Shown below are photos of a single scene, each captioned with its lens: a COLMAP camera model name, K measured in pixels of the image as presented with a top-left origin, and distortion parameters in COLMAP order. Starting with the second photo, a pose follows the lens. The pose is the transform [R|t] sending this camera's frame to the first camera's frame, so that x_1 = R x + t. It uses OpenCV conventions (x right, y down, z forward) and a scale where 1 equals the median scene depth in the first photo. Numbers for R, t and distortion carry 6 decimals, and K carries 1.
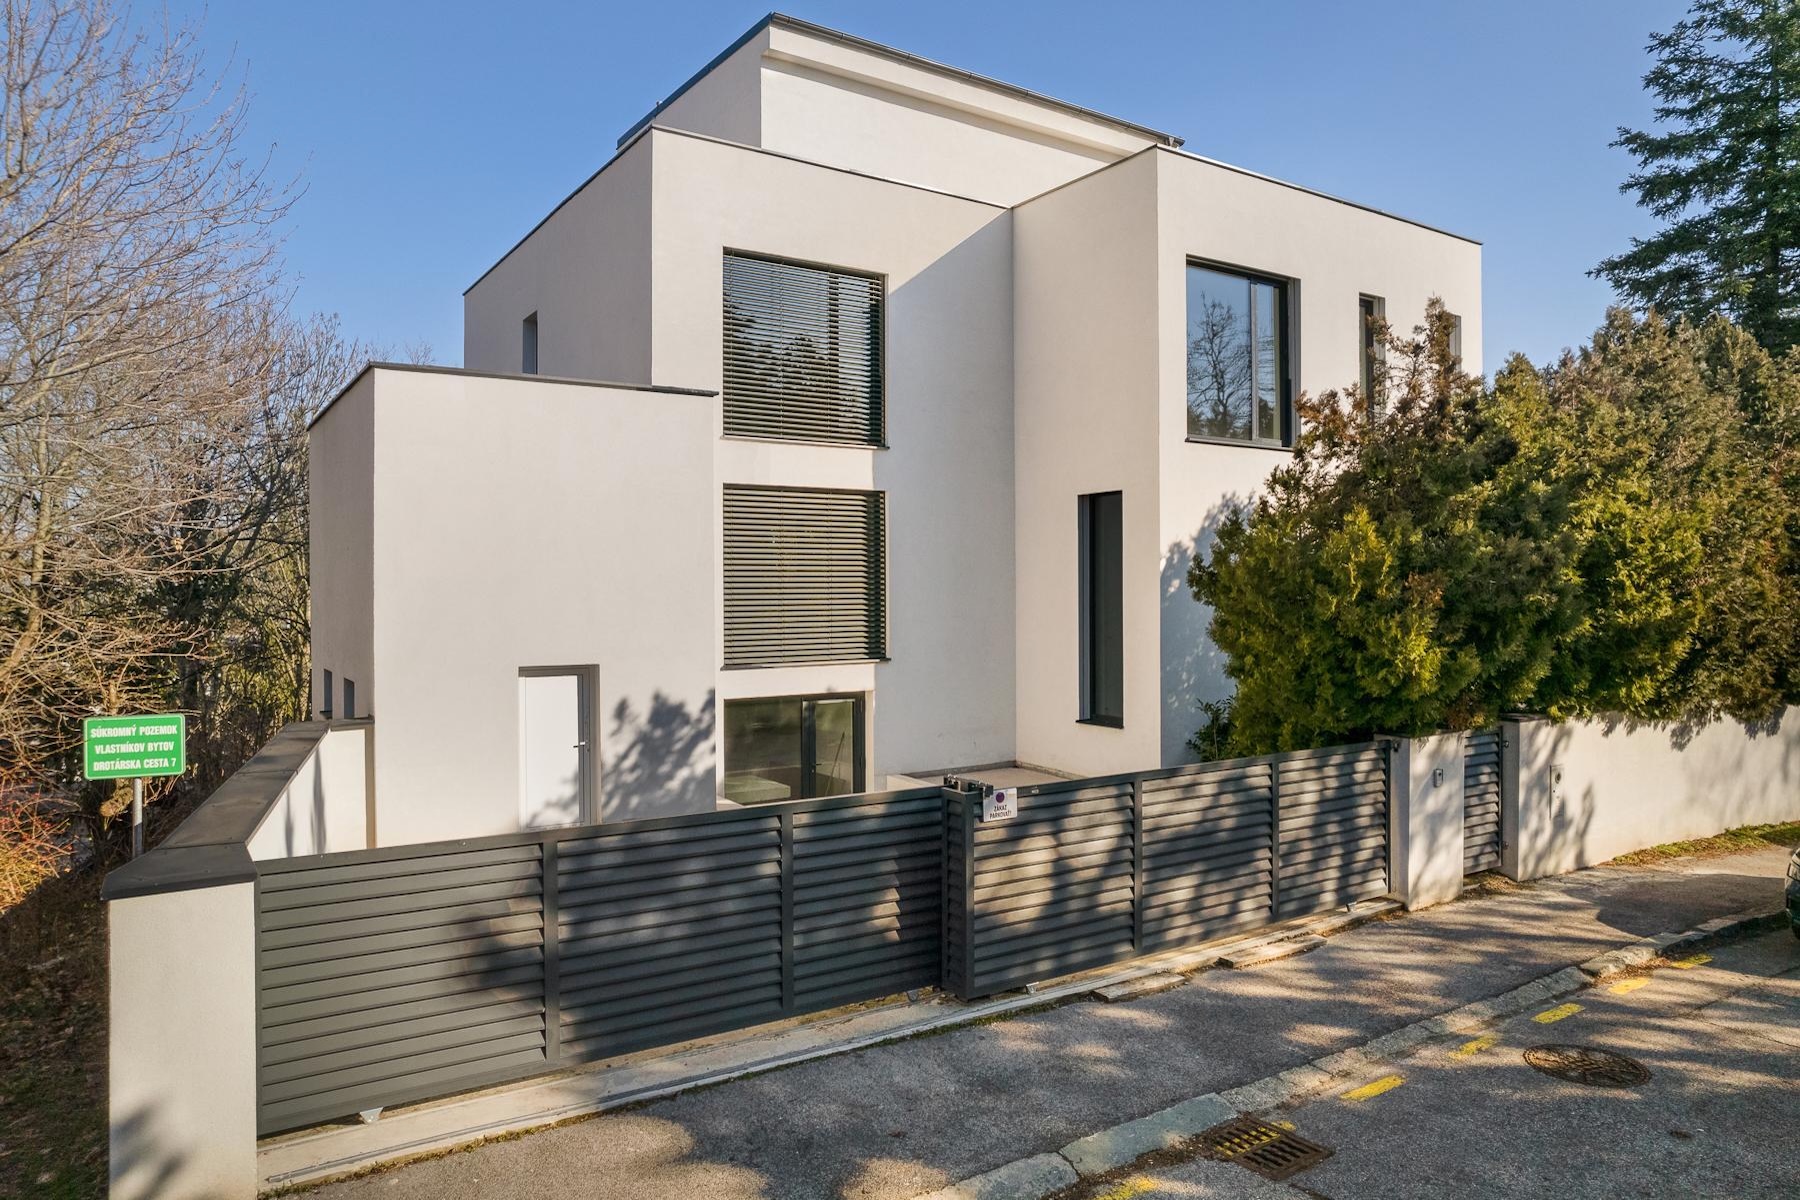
lens RADIAL K [[1198.2, 0, 900.0], [0, 1198.2, 600.0], [0, 0, 1]] dist [-0.086385, 0.097432]
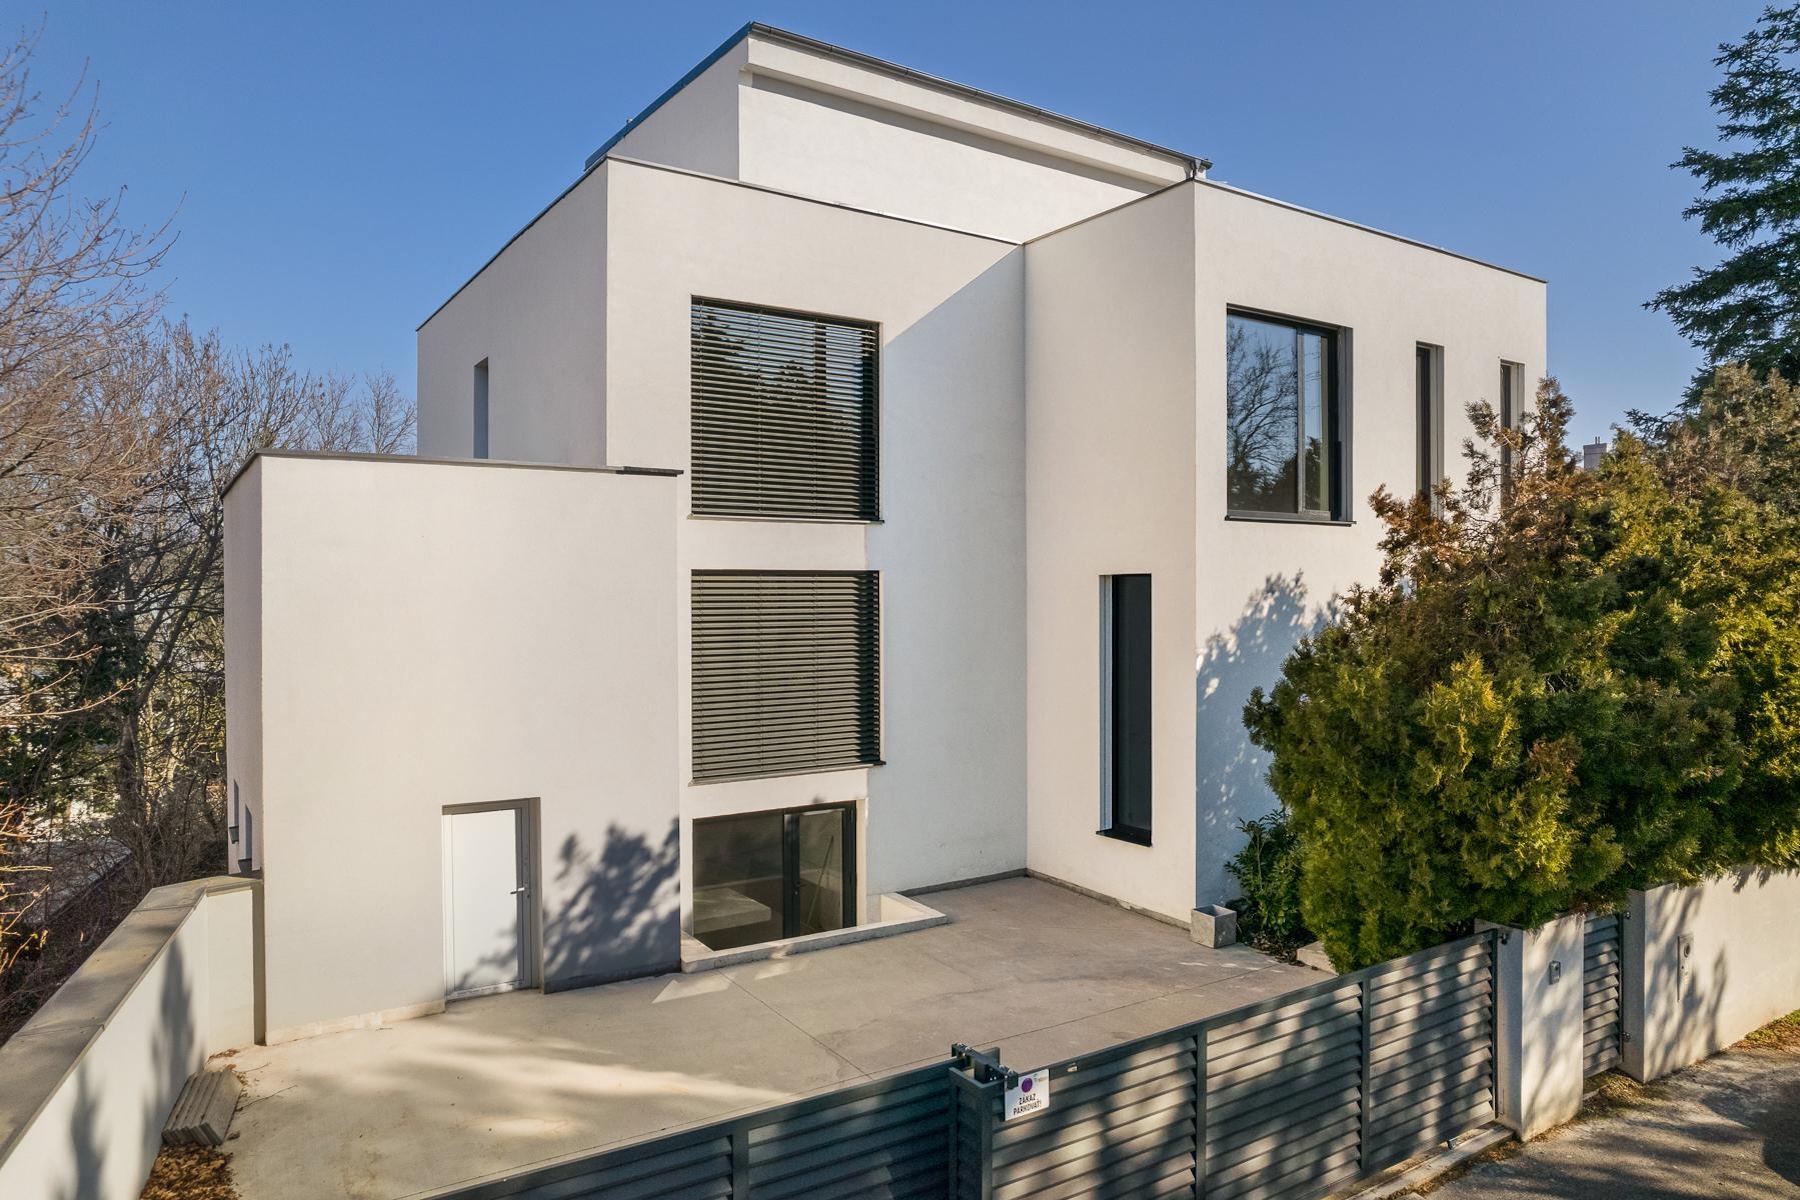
lens RADIAL K [[1174.5, 0, 904.7], [0, 1174.5, 593.0], [0, 0, 1]] dist [-0.079148, 0.080846]
pose [[0.999986, -0.000216, 0.005235, 0.001734], [0.000199, 0.999995, 0.003158, -0.091348], [-0.005236, -0.003157, 0.999981, 0.165954]]
